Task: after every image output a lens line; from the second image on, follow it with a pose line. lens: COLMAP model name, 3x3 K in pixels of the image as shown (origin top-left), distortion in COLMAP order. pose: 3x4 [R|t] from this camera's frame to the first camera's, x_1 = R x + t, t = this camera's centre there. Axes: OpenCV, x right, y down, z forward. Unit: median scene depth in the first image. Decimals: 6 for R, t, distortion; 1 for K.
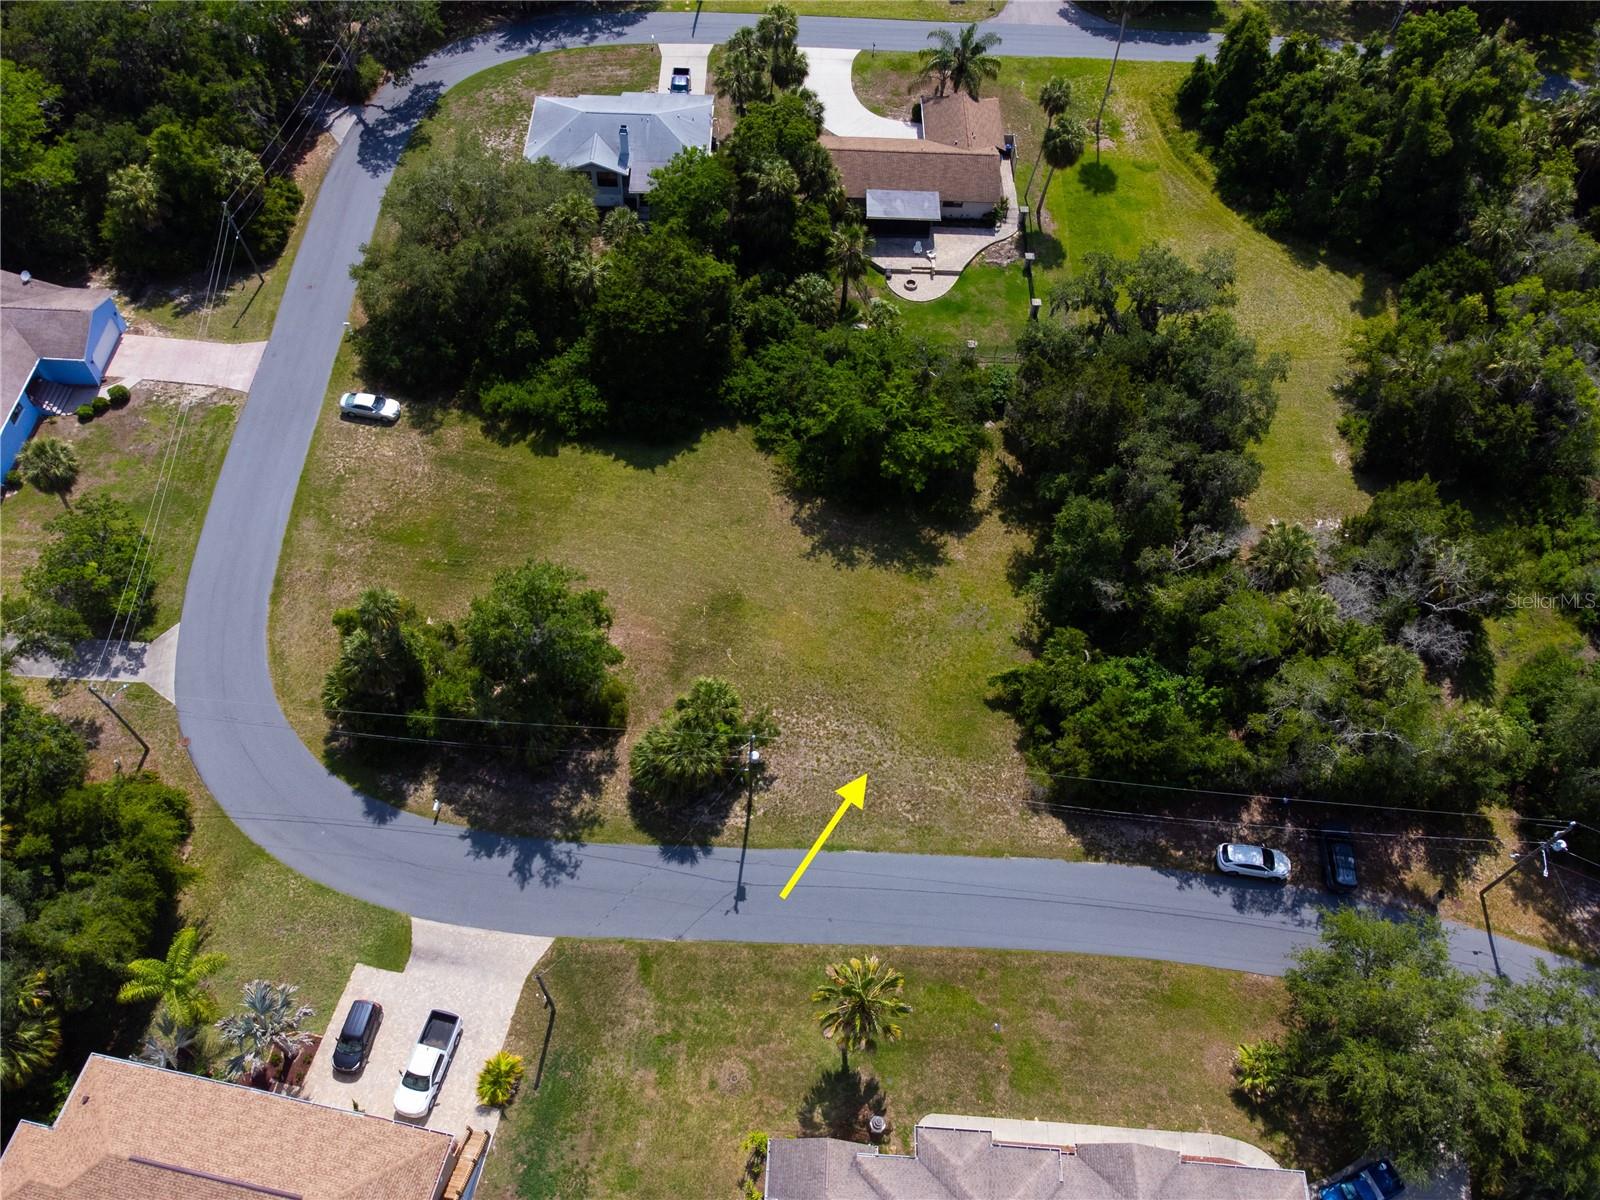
lens RADIAL K [[1191.3, 0, 785.7], [0, 1191.3, 600.5], [0, 0, 1]] dist [-0.003137, 0.028219]
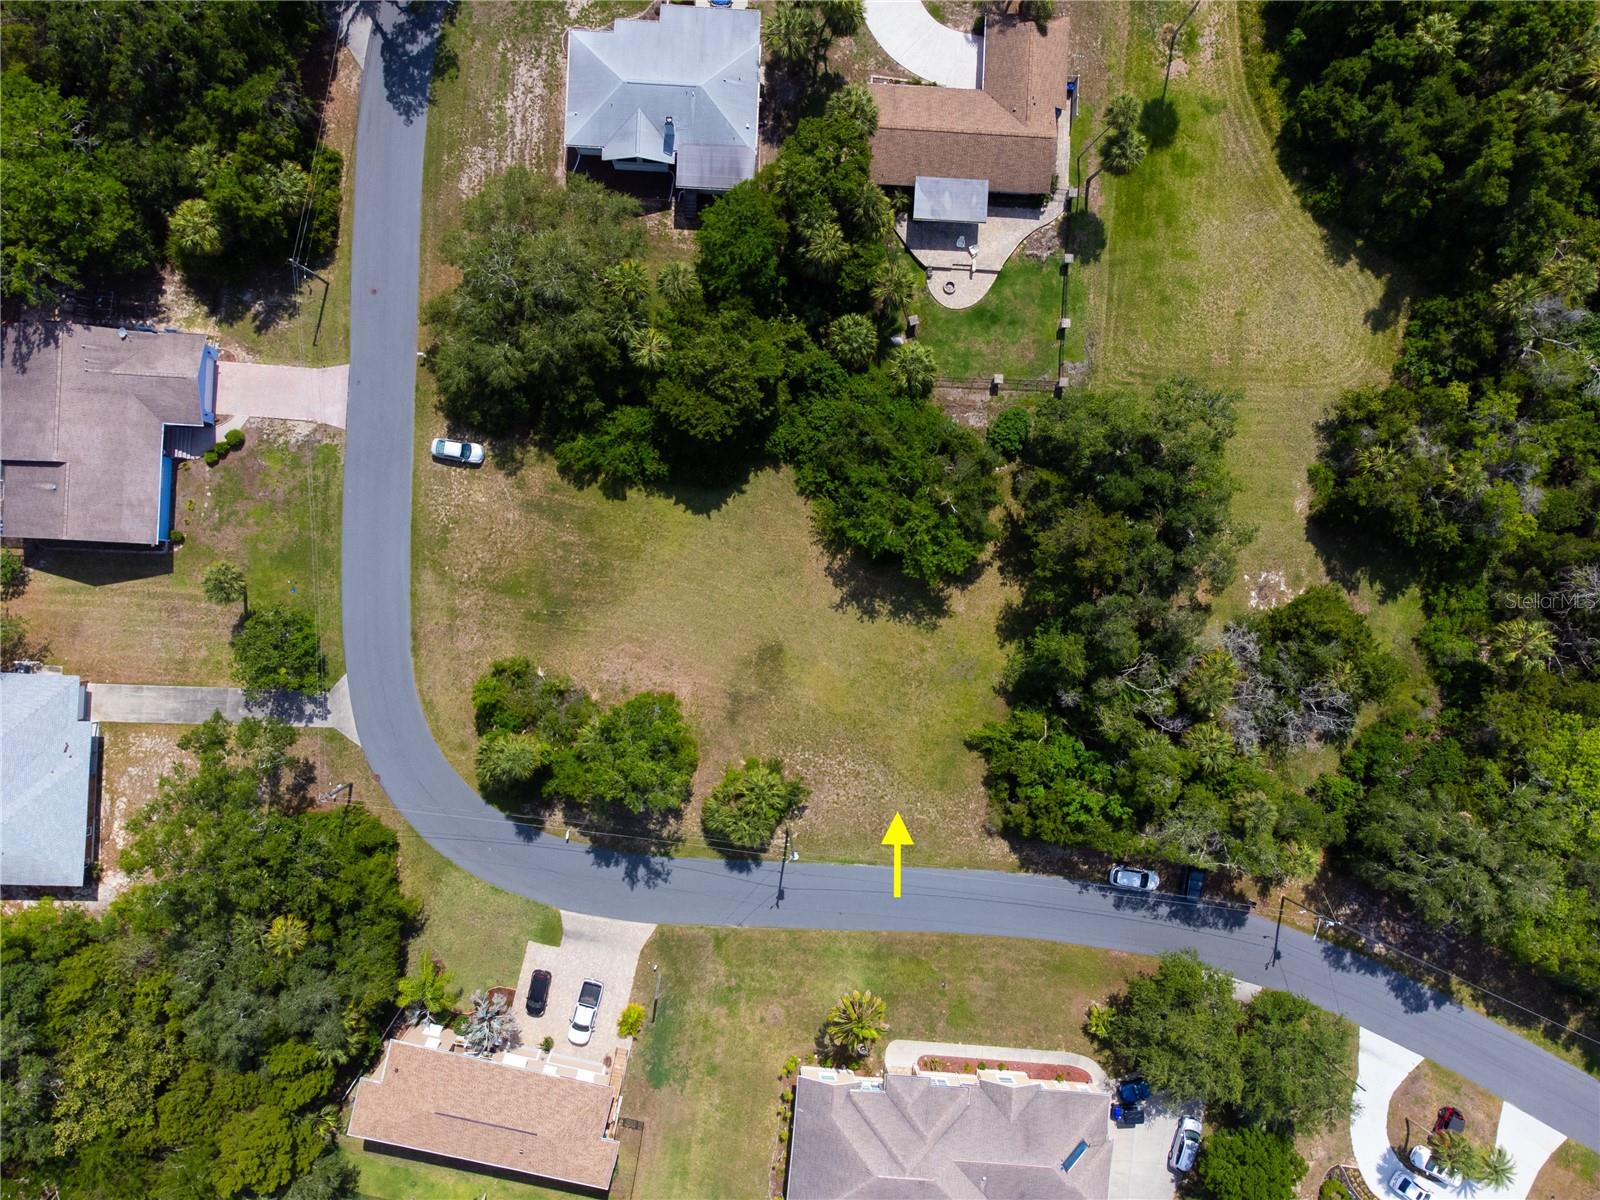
lens RADIAL K [[1166.6, 0, 777.2], [0, 1166.6, 594.0], [0, 0, 1]] dist [-0.001596, 0.021397]
pose [[0.999533, 0.029055, 0.009494, -0.061038], [-0.029434, 0.831139, 0.555286, -0.788042], [0.008242, -0.555306, 0.831605, 0.006332]]
